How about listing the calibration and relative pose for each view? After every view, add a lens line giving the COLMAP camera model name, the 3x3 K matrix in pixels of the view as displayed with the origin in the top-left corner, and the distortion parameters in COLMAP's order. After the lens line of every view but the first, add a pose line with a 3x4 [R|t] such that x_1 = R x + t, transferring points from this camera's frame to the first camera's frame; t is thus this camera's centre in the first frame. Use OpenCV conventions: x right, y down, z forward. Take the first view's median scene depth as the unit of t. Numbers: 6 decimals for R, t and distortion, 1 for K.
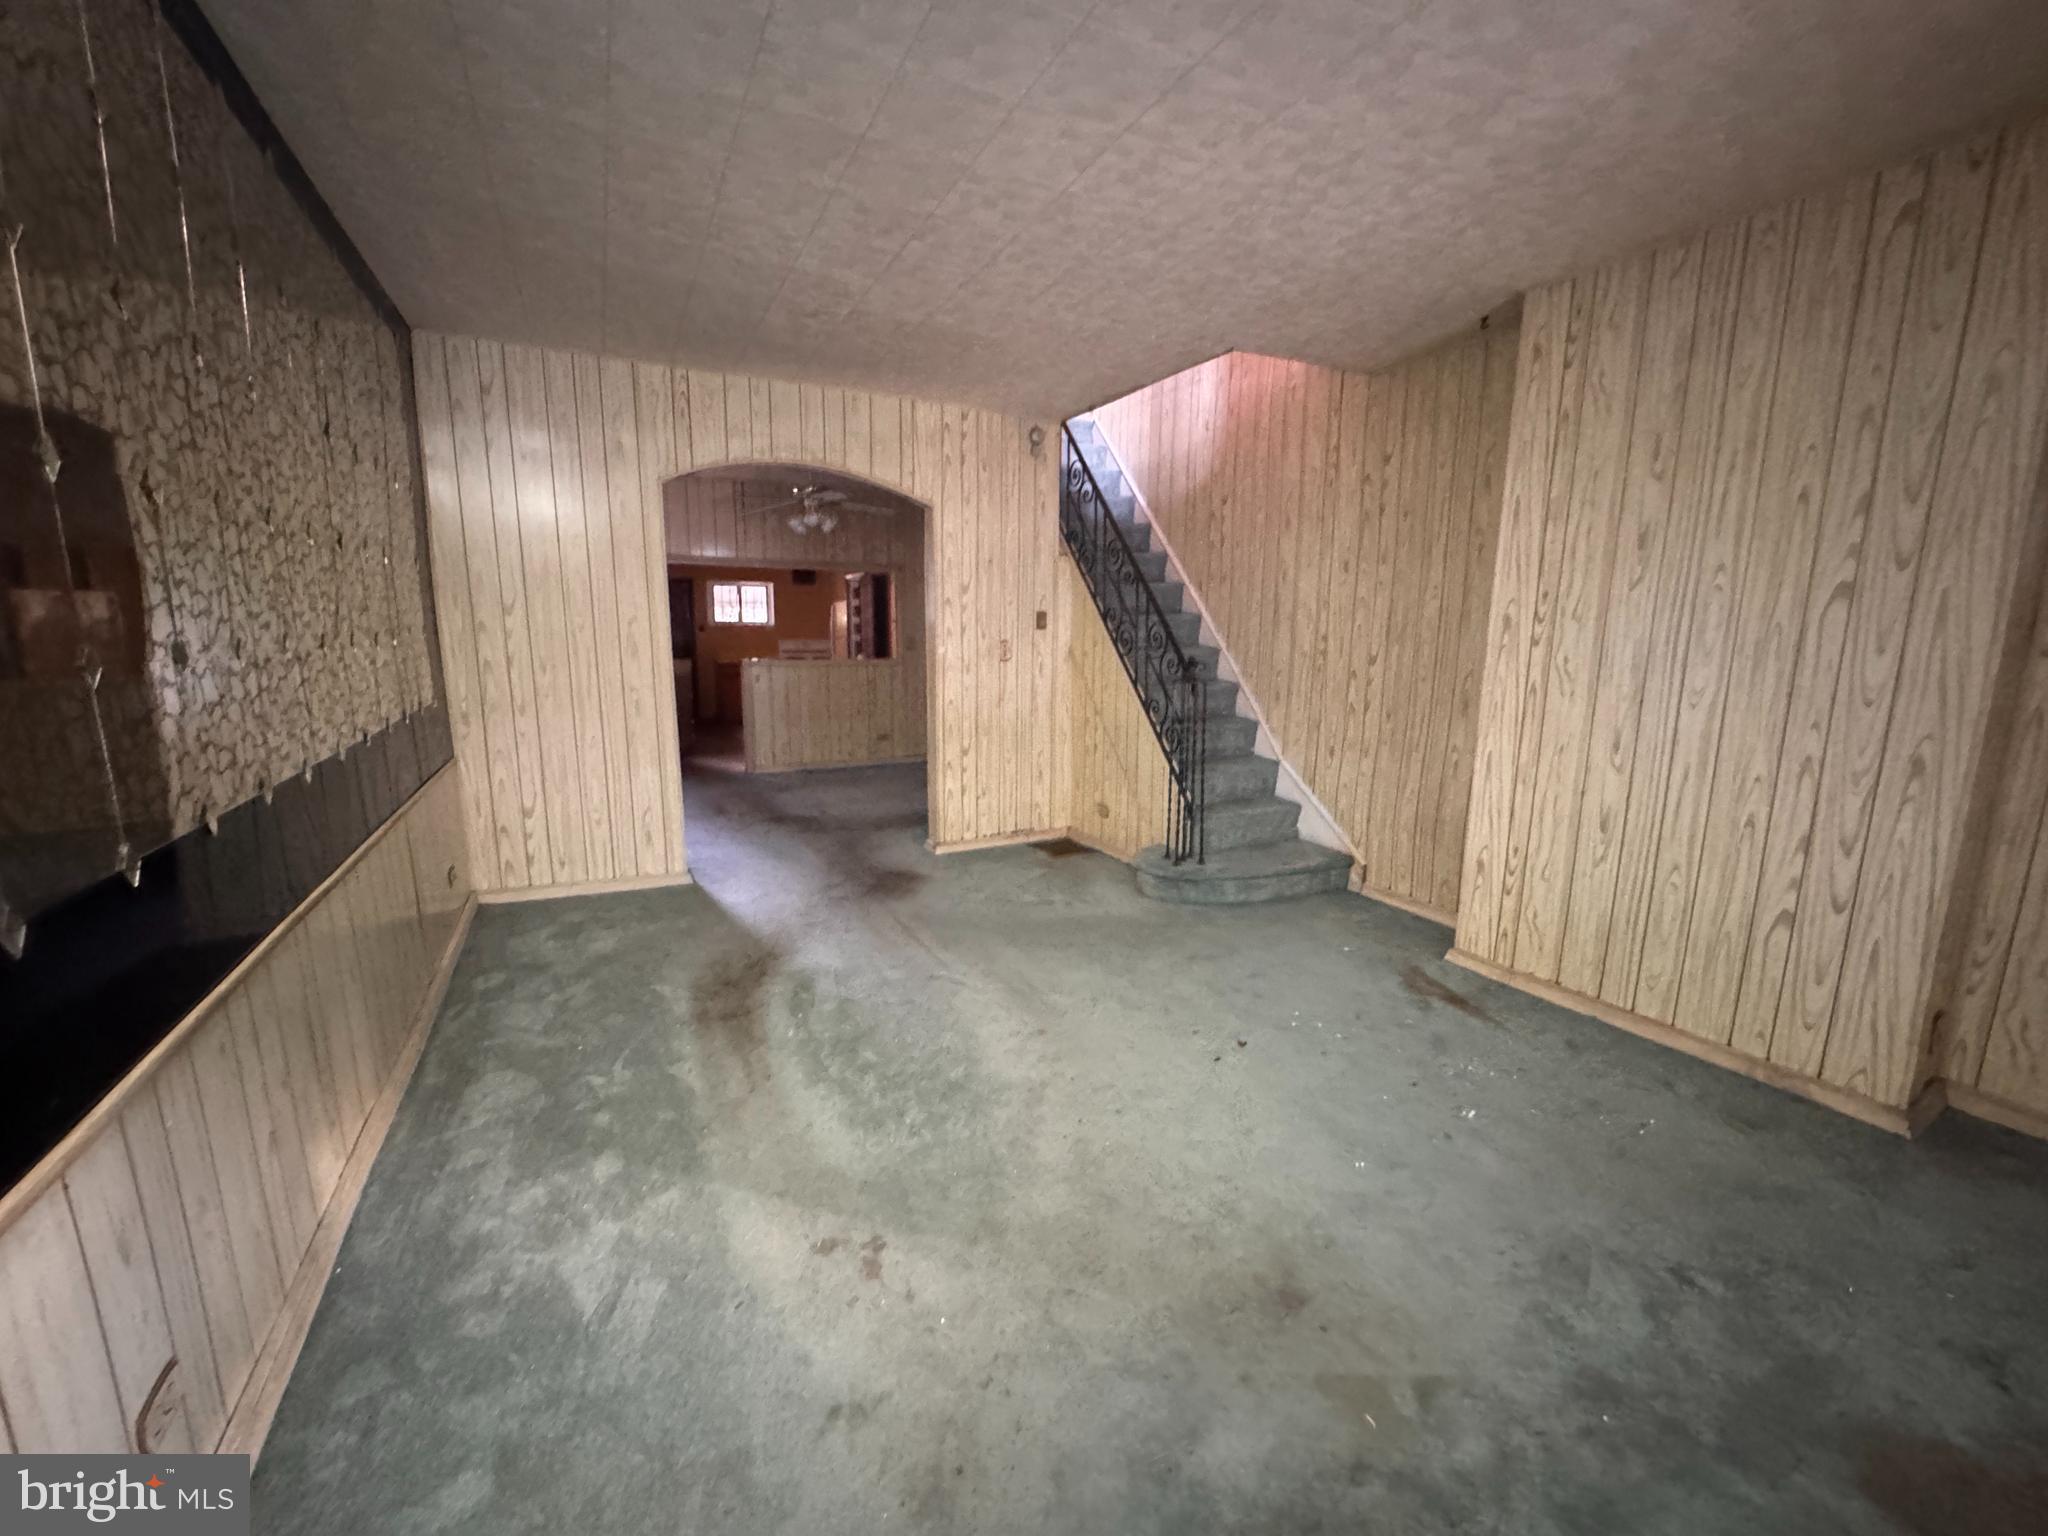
lens RADIAL K [[819.7, 0, 1023.4], [0, 819.7, 780.7], [0, 0, 1]] dist [0.001291, 0.000257]
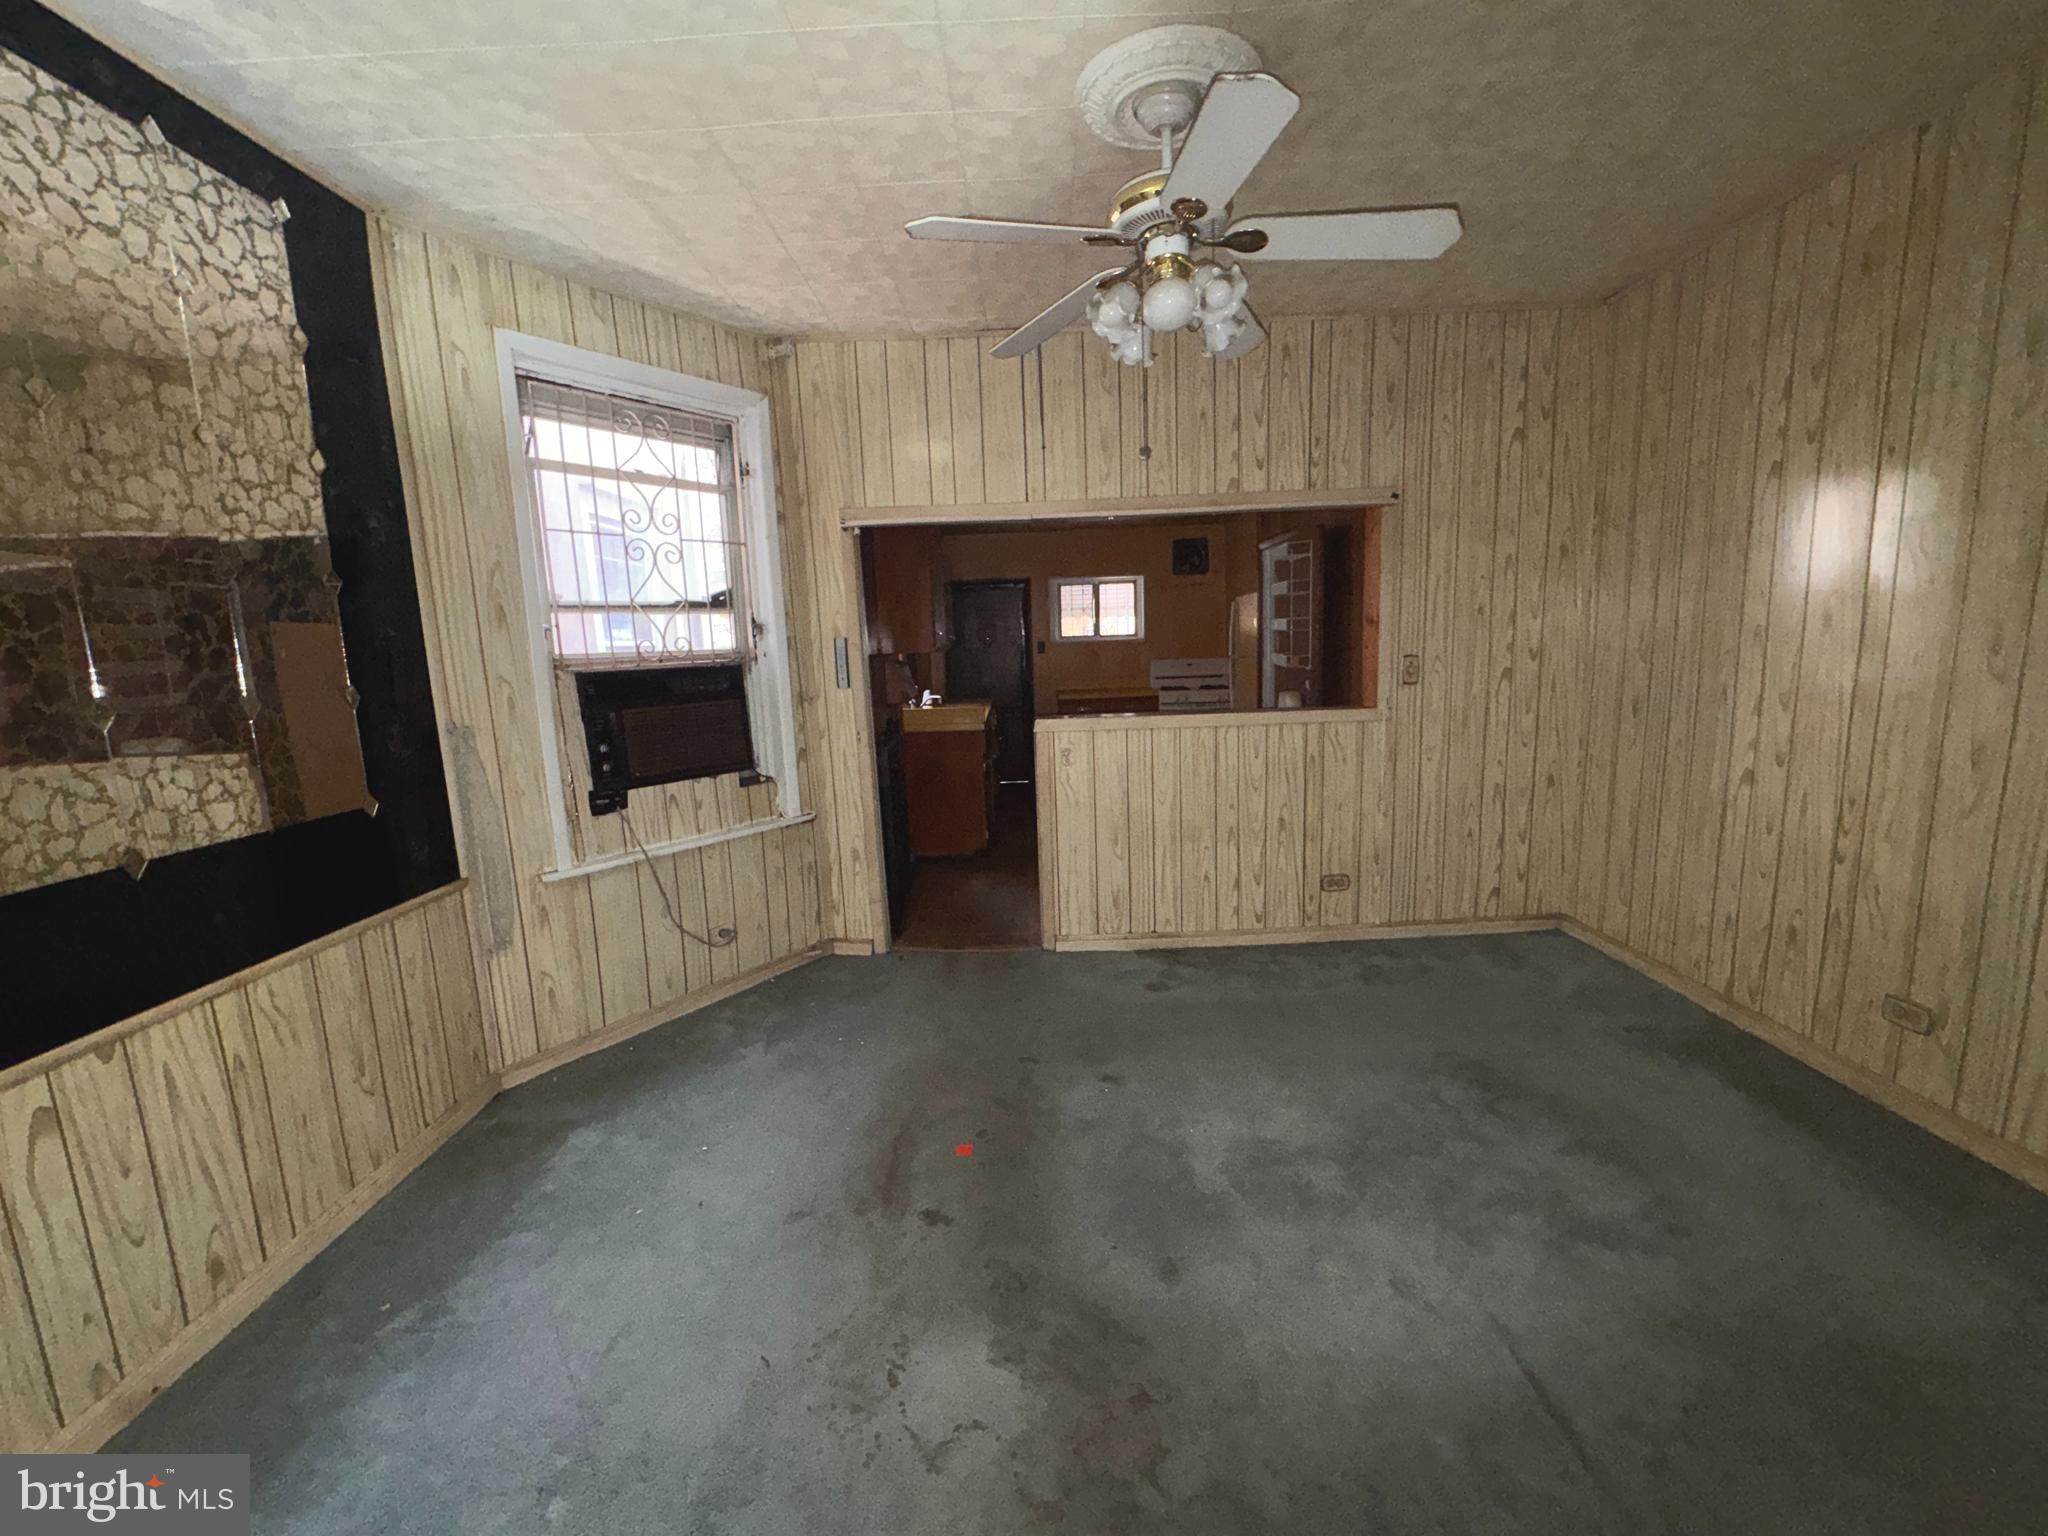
lens RADIAL K [[819.7, 0, 1018.5], [0, 819.7, 774.7], [0, 0, 1]] dist [0.001291, 0.000257]
pose [[0.885900, 0.029013, -0.462969, -0.085936], [-0.036007, 0.999332, -0.006274, -0.074126], [0.462477, 0.022228, 0.886353, 0.379341]]
